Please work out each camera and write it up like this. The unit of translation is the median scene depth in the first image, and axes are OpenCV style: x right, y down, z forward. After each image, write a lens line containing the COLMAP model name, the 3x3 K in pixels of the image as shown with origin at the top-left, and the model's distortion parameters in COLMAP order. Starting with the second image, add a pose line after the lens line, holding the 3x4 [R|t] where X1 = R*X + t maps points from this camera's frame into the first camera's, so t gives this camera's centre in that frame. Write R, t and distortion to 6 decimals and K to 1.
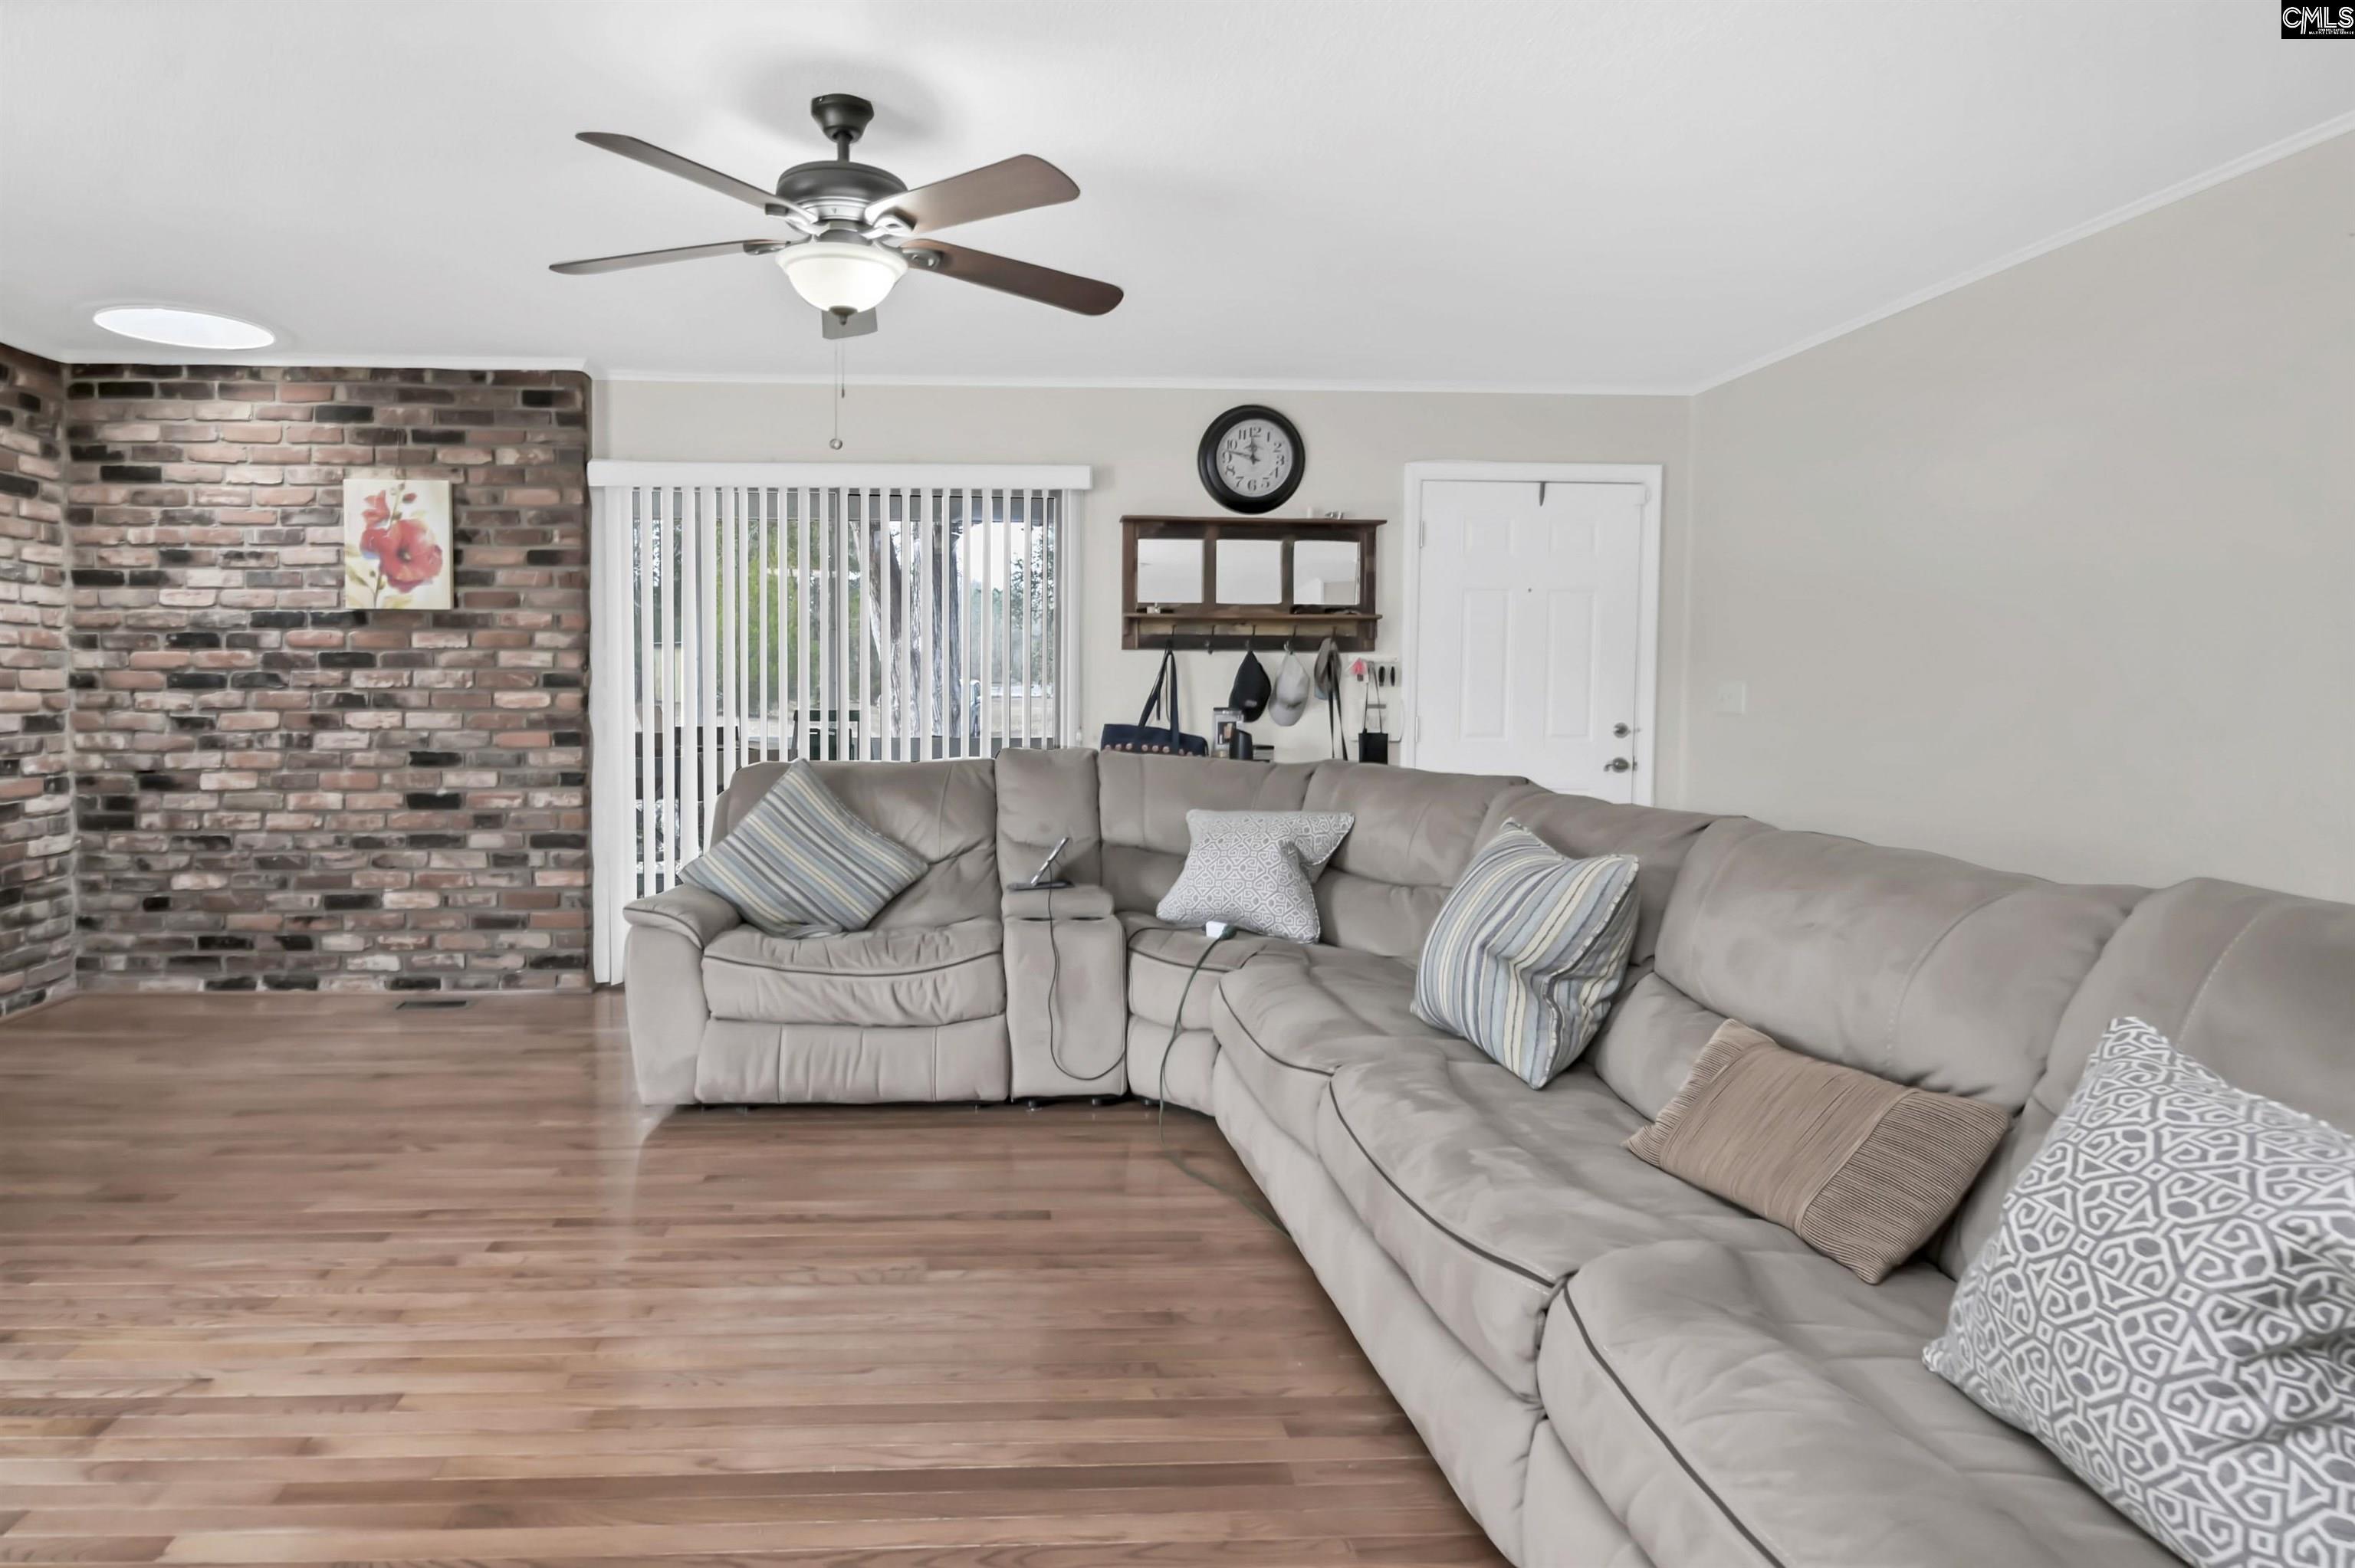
lens RADIAL K [[1220.4, 0, 1054.3], [0, 1220.4, 729.5], [0, 0, 1]] dist [-0.005734, -0.005103]
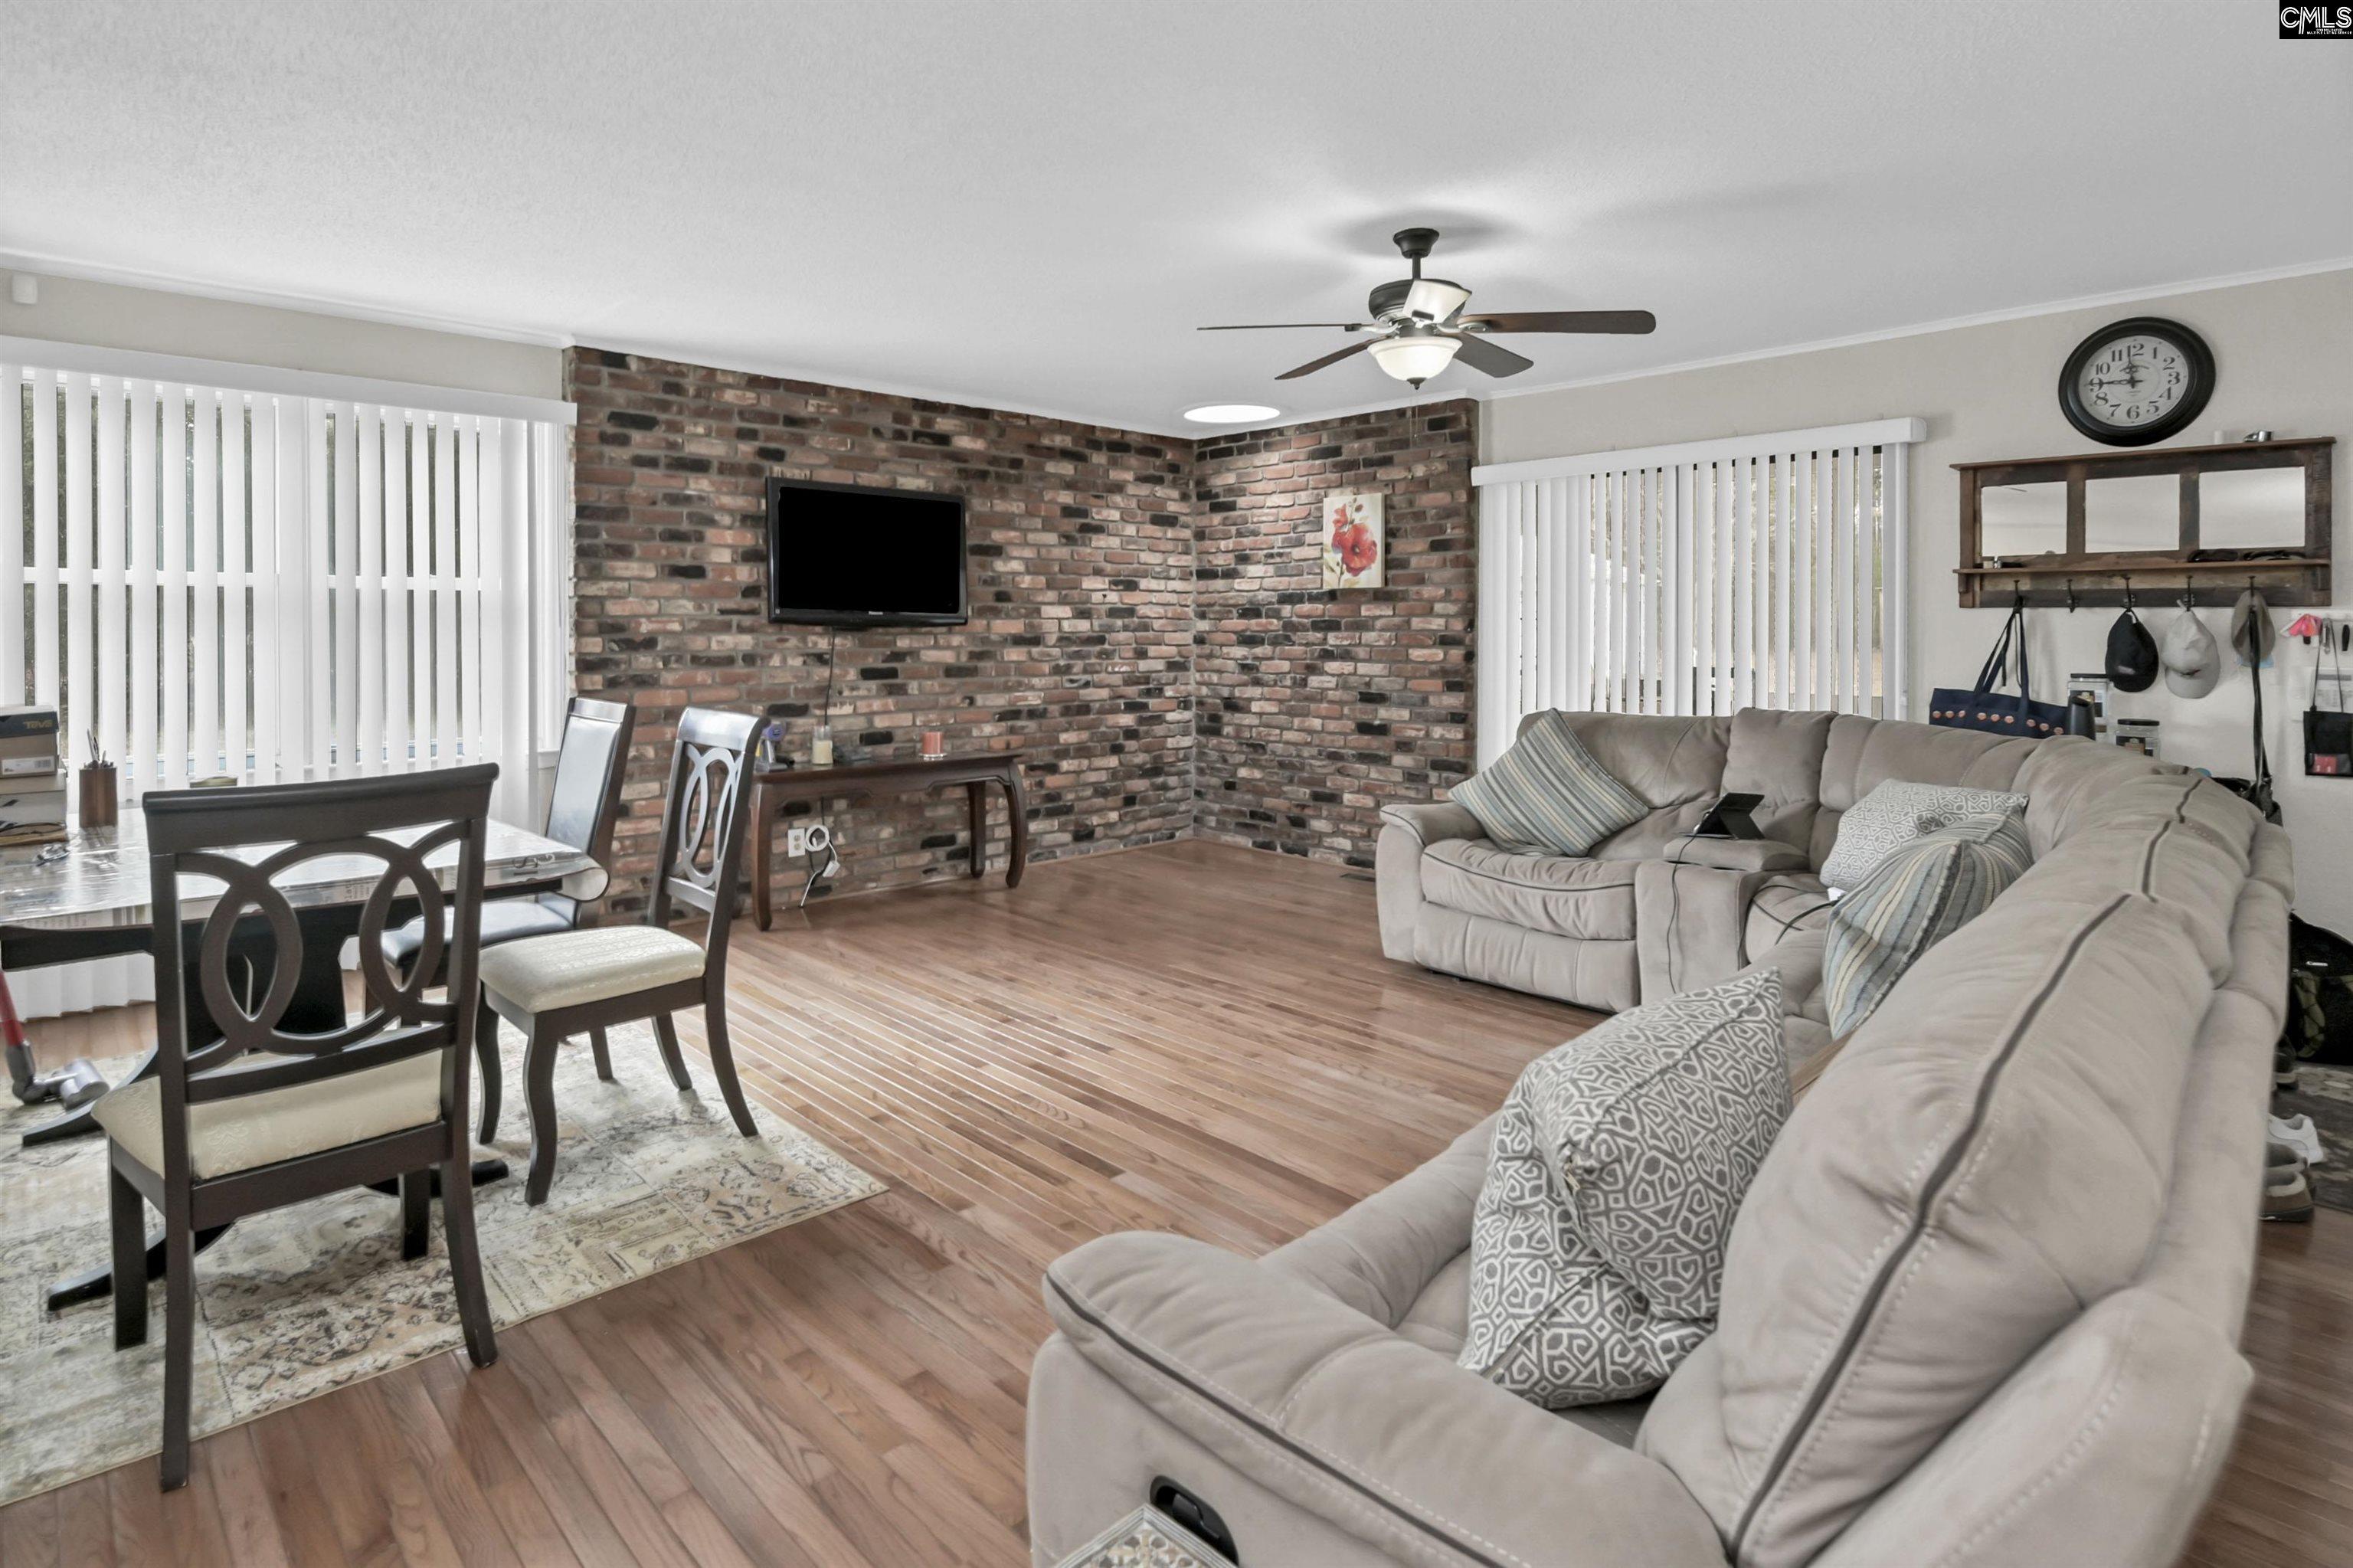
lens RADIAL K [[1219.6, 0, 1196.1], [0, 1219.6, 639.8], [0, 0, 1]] dist [-0.005734, -0.005103]
pose [[0.653023, 0.003336, -0.757331, 0.397072], [-0.027066, 0.999454, -0.018936, -0.009383], [0.756854, 0.032863, 0.652757, -0.040699]]
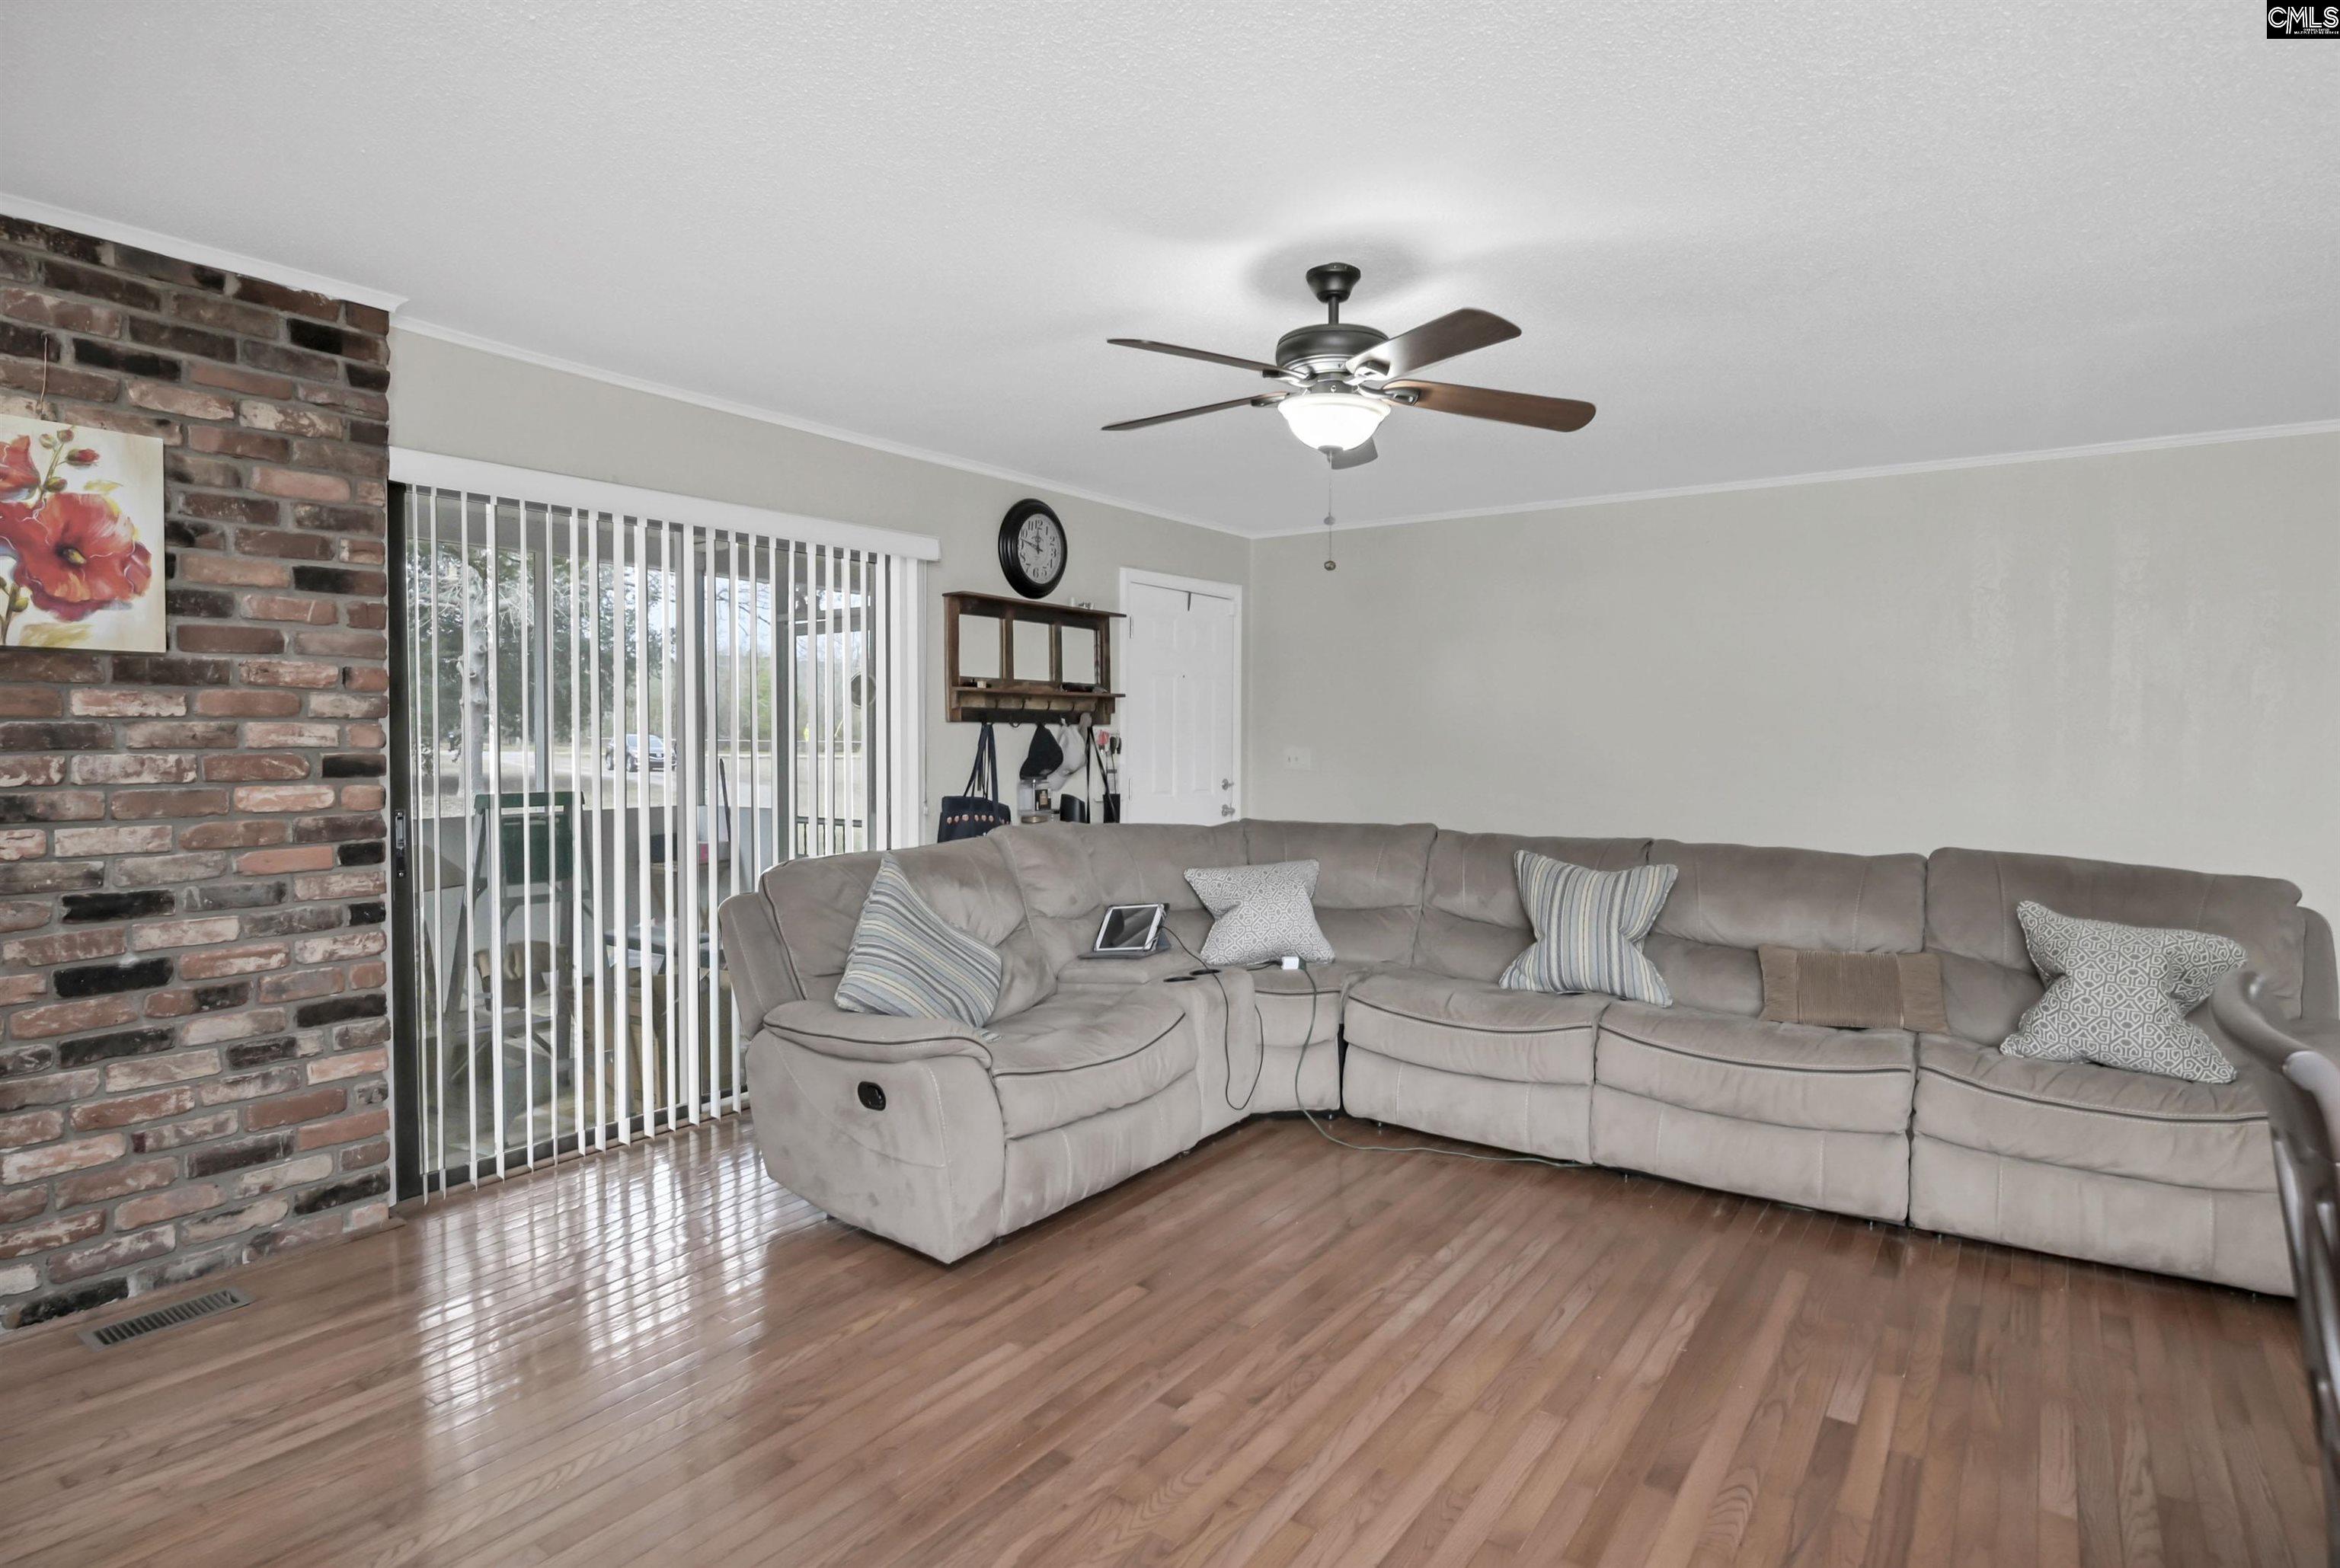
lens RADIAL K [[1212.7, 0, 1199.0], [0, 1212.7, 758.5], [0, 0, 1]] dist [-0.005734, -0.005103]
pose [[0.611470, -0.018566, 0.791050, -0.652292], [0.025028, 0.999678, 0.004116, -0.036444], [-0.790872, 0.017282, 0.611738, 0.234440]]
